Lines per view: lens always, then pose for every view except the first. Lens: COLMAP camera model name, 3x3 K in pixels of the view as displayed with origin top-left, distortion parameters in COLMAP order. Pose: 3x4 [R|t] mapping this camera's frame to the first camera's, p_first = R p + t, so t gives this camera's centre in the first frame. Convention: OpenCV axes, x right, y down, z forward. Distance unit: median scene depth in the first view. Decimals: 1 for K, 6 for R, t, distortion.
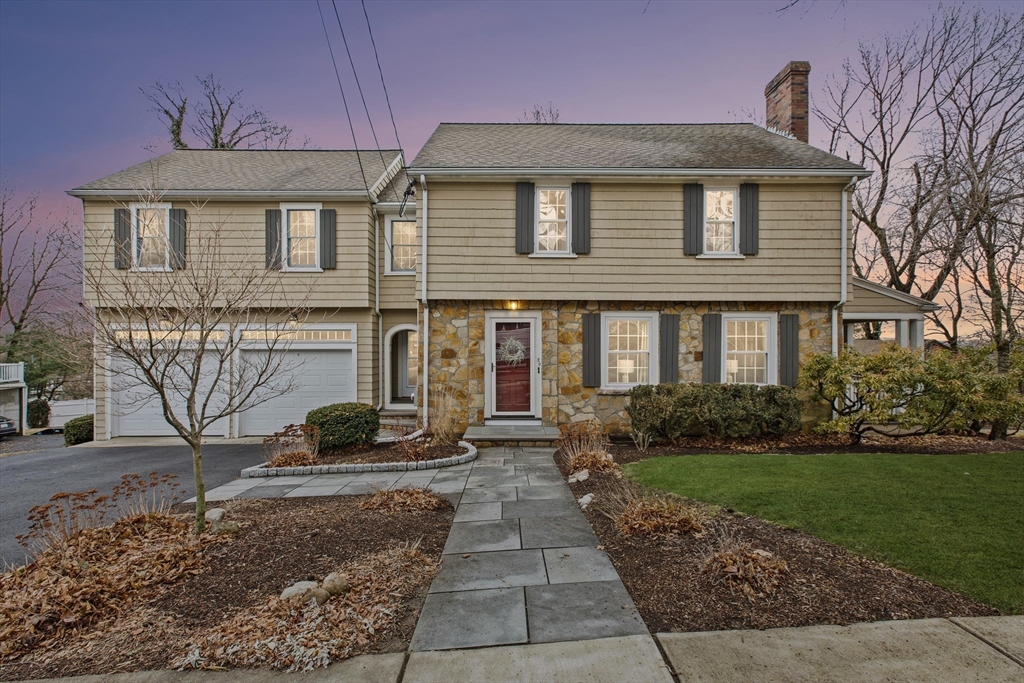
lens RADIAL K [[467.8, 0, 513.6], [0, 467.8, 344.6], [0, 0, 1]] dist [0.000108, 0.000378]
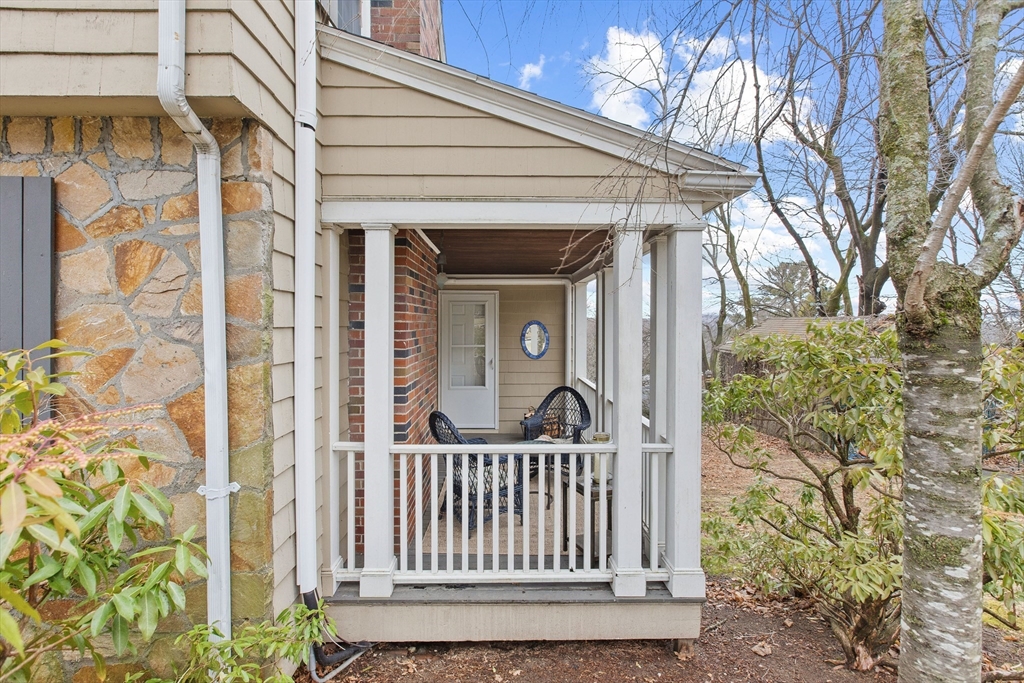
lens RADIAL K [[484.7, 0, 511.7], [0, 484.7, 333.6], [0, 0, 1]] dist [-0.002004, -0.001765]
pose [[0.999996, -0.002044, 0.001711, 0.820301], [0.002024, 0.999928, 0.011825, 0.006741], [-0.001735, -0.011822, 0.999929, 0.765198]]
